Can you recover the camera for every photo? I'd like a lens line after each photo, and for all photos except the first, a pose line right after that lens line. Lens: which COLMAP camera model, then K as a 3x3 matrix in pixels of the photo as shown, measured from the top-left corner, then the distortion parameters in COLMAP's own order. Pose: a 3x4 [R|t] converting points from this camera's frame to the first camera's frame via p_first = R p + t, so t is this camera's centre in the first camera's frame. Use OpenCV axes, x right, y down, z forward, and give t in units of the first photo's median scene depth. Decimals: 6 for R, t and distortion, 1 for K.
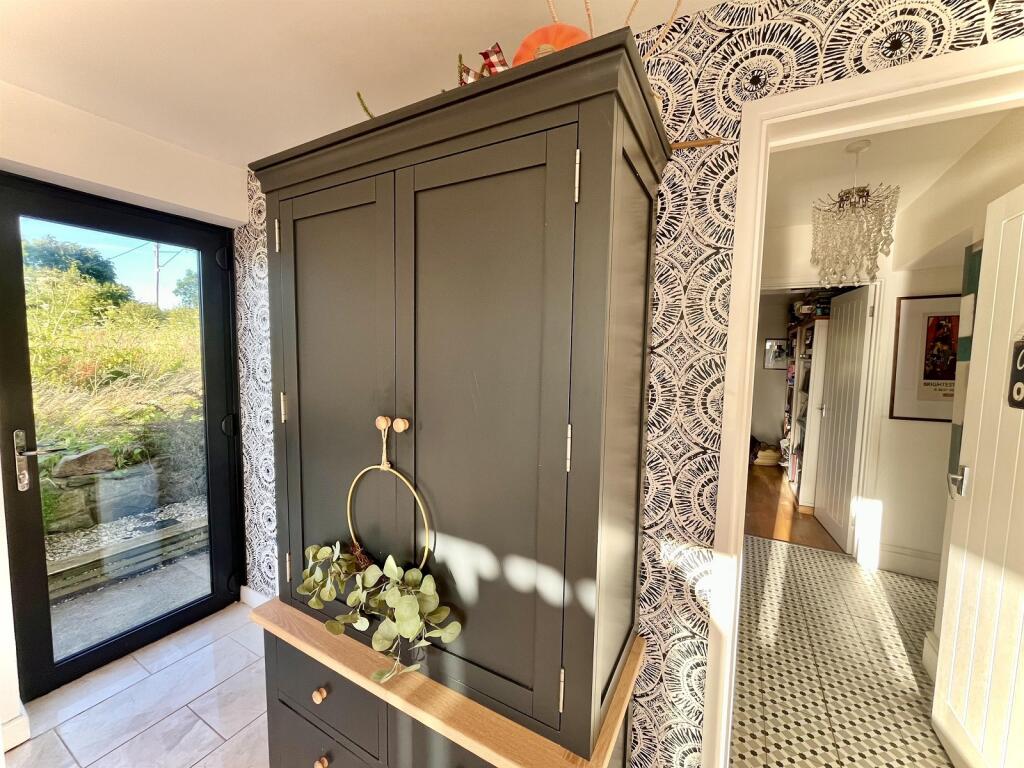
lens RADIAL K [[414.3, 0, 502.8], [0, 414.3, 384.7], [0, 0, 1]] dist [-0.002922, 0.000415]
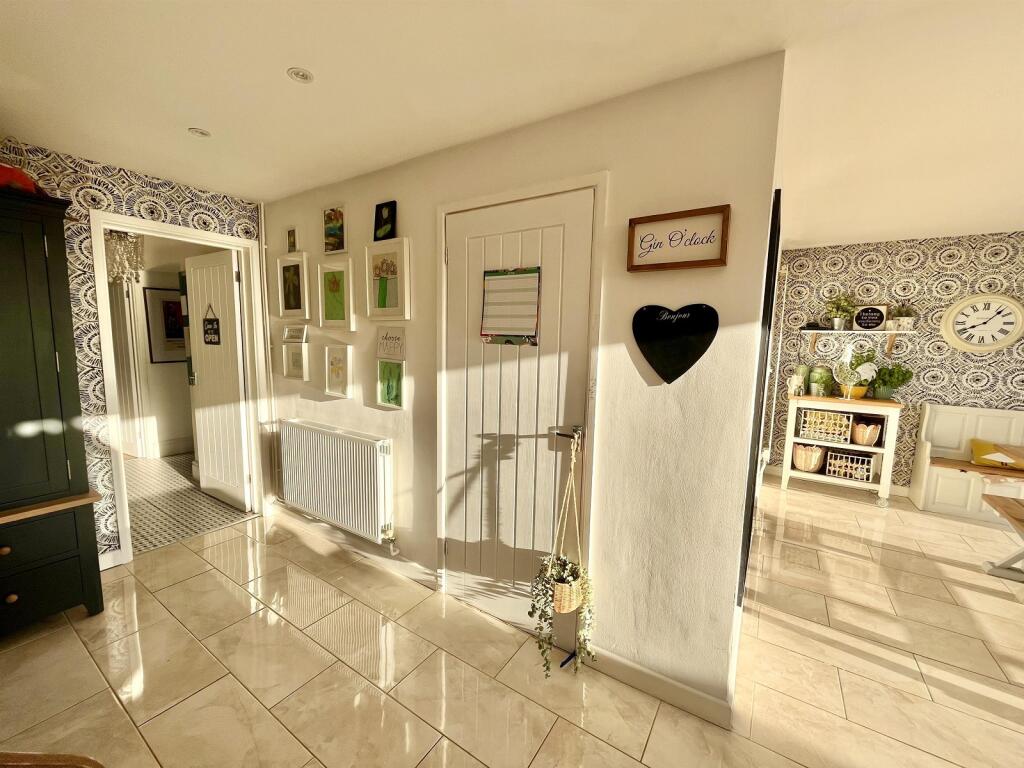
lens RADIAL K [[414.3, 0, 503.4], [0, 414.3, 385.5], [0, 0, 1]] dist [-0.002922, 0.000415]
pose [[0.069467, -0.136399, 0.988215, -1.435791], [0.059790, 0.989397, 0.132359, 0.091660], [-0.995791, 0.049891, 0.076886, -1.211816]]
